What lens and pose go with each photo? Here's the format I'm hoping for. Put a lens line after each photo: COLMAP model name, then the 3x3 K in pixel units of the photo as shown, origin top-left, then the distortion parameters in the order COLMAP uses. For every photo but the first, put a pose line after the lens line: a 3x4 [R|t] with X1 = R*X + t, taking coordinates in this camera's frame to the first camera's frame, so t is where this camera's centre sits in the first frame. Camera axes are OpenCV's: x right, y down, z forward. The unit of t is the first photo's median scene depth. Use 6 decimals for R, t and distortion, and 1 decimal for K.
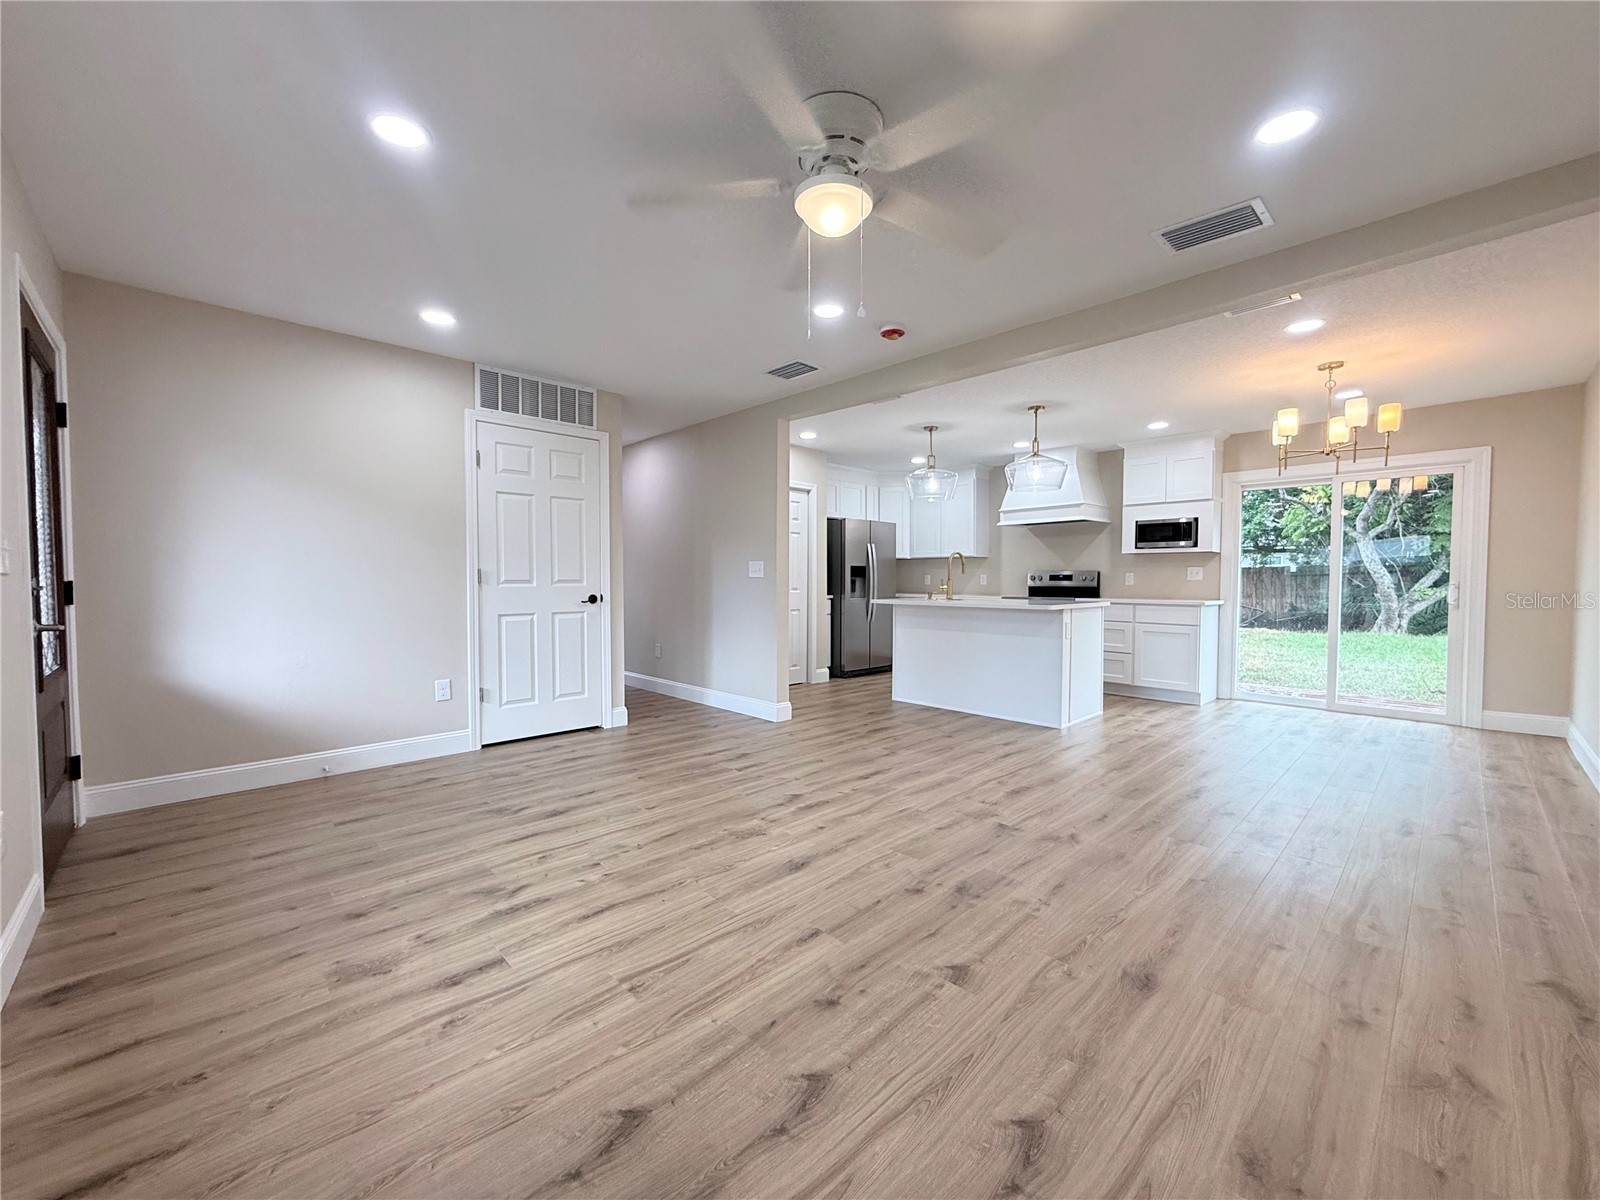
lens RADIAL K [[637.6, 0, 795.5], [0, 637.6, 599.3], [0, 0, 1]] dist [0.000176, 0.000104]
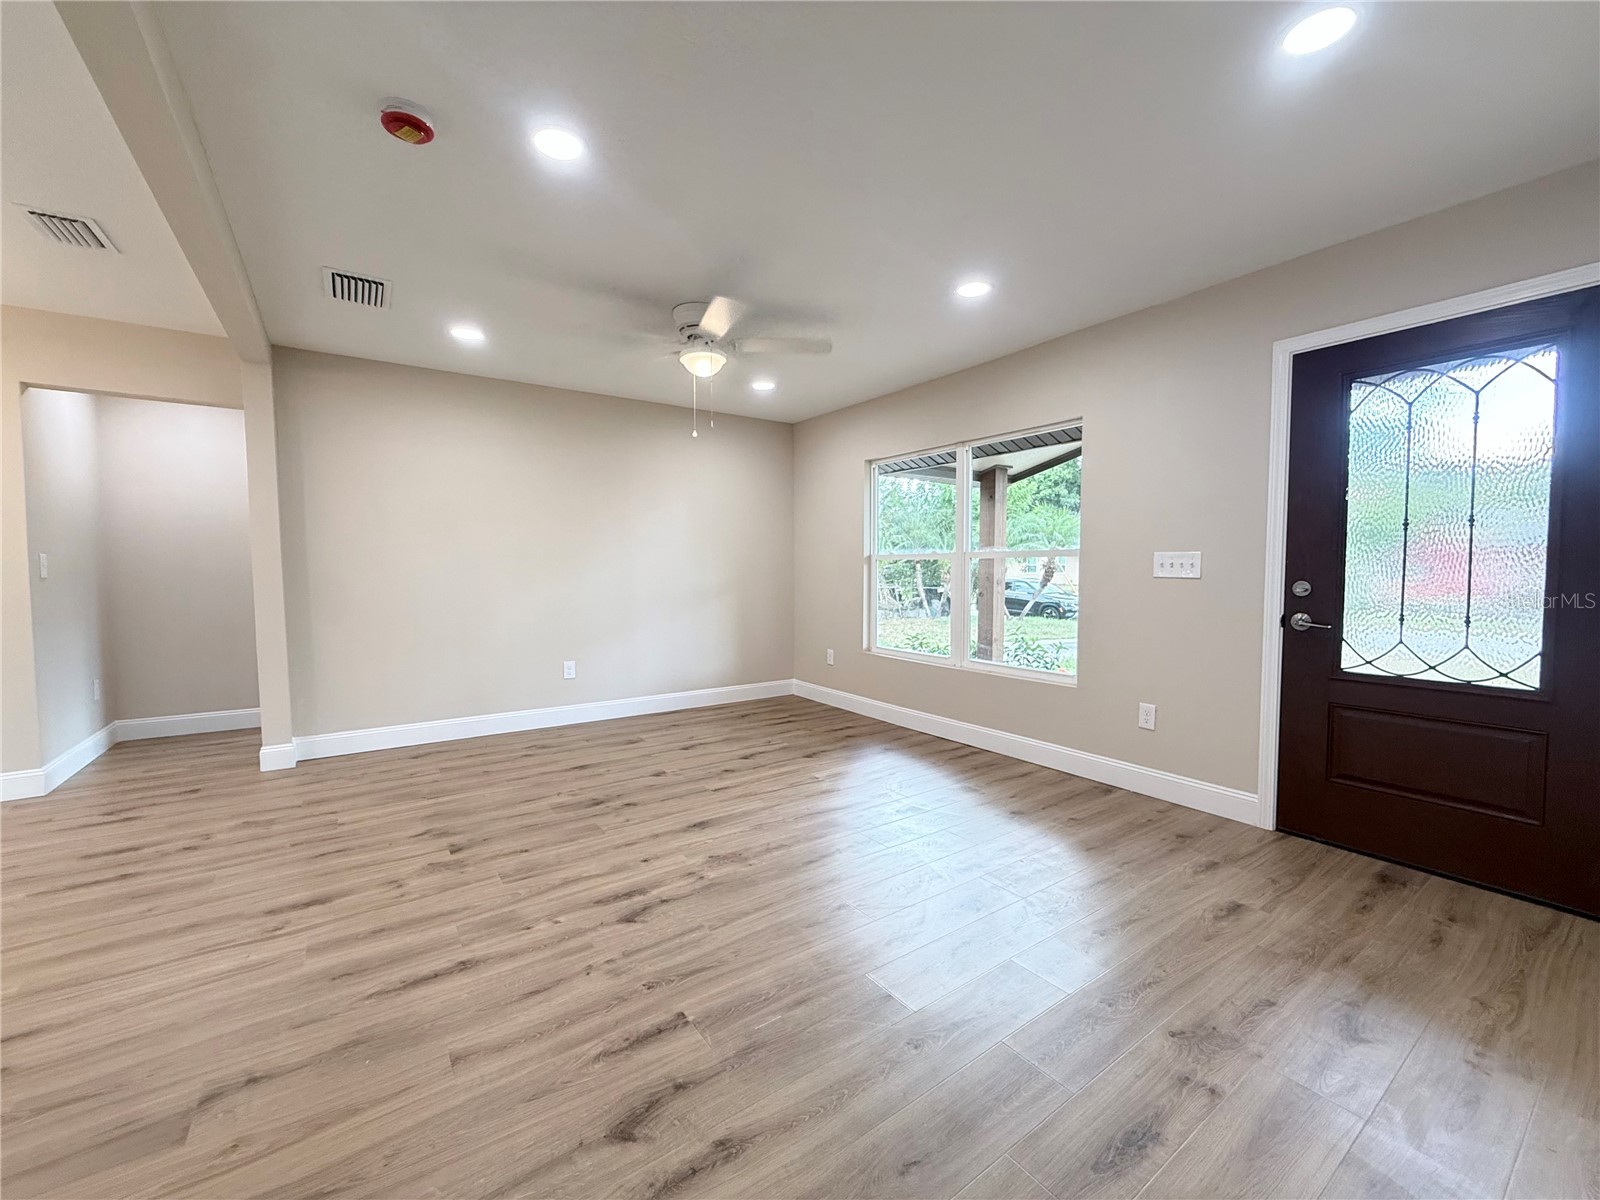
lens RADIAL K [[637.6, 0, 795.5], [0, 637.6, 599.3], [0, 0, 1]] dist [0.000176, 0.000104]
pose [[-0.988134, -0.007056, 0.153433, -0.251670], [0.005169, 0.996850, 0.079136, -0.065850], [-0.153509, 0.078990, -0.984985, 1.510493]]
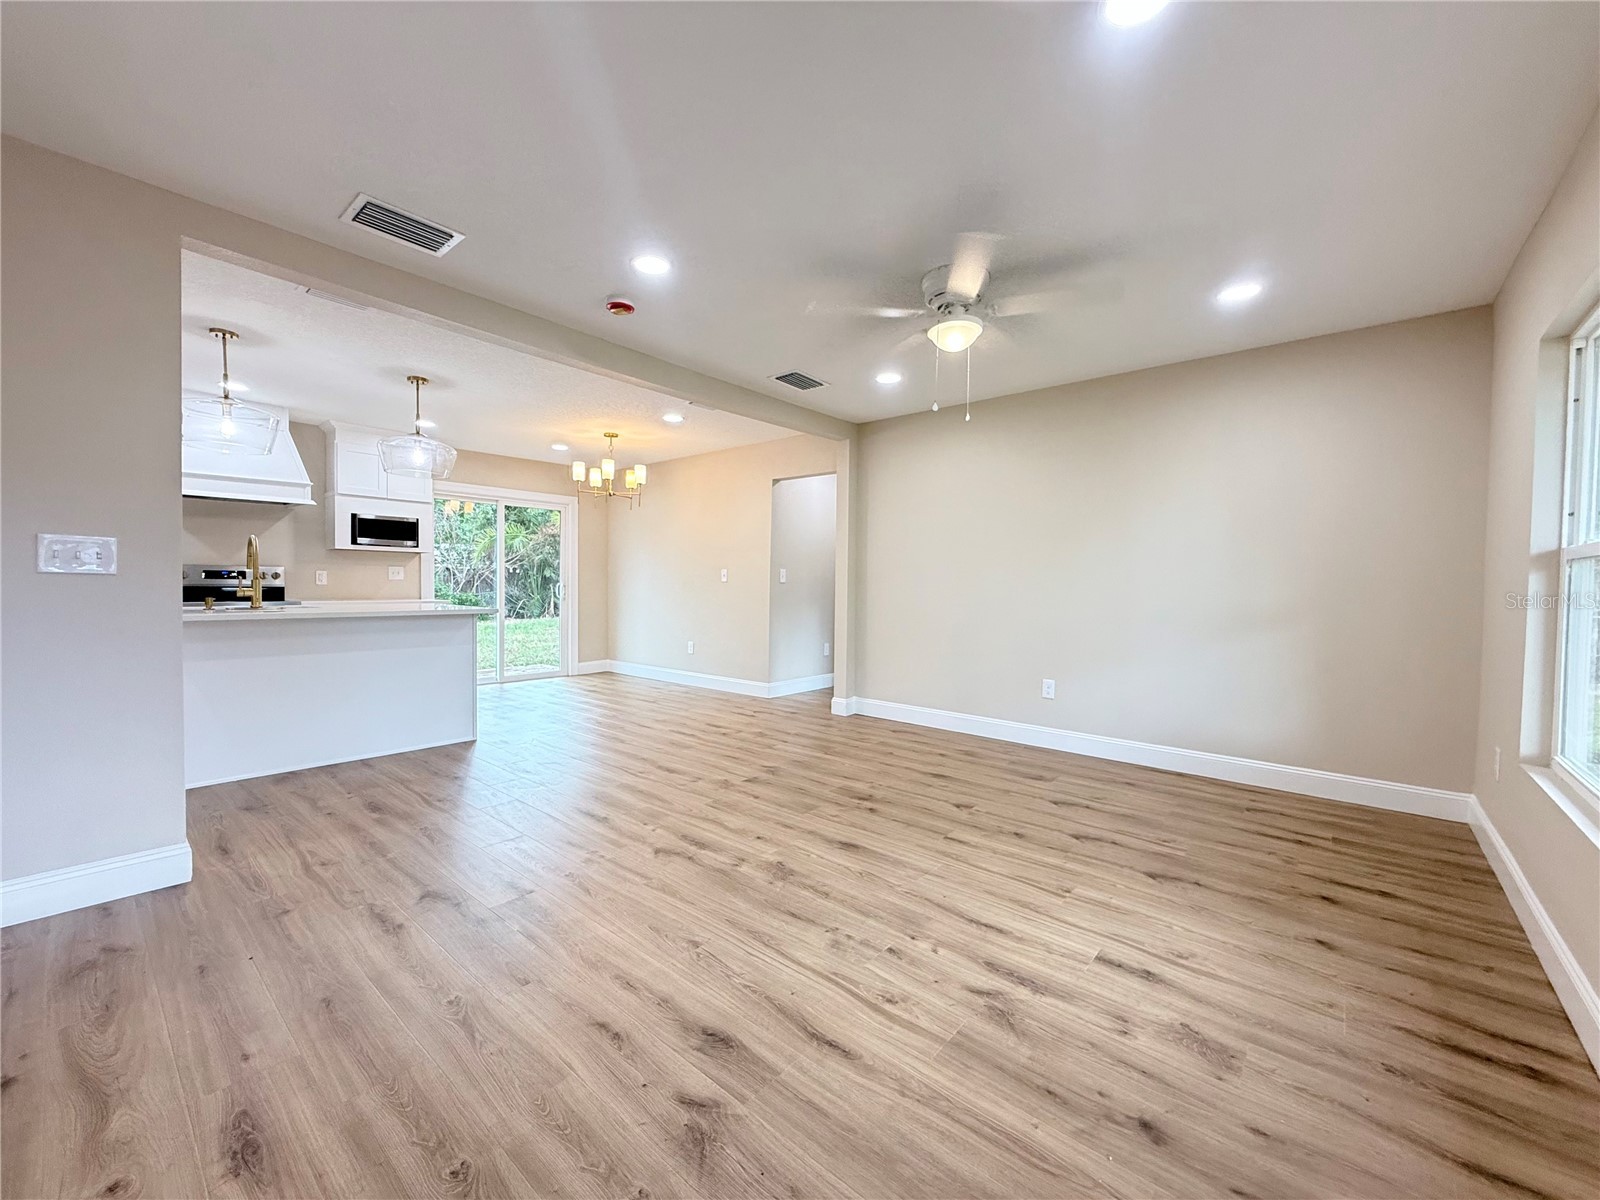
lens RADIAL K [[637.6, 0, 795.5], [0, 637.6, 599.3], [0, 0, 1]] dist [0.000176, 0.000104]
pose [[-0.097697, -0.028207, 0.994816, -0.773091], [0.018049, 0.999384, 0.030109, -0.032056], [-0.995053, 0.020897, -0.097127, 0.854201]]
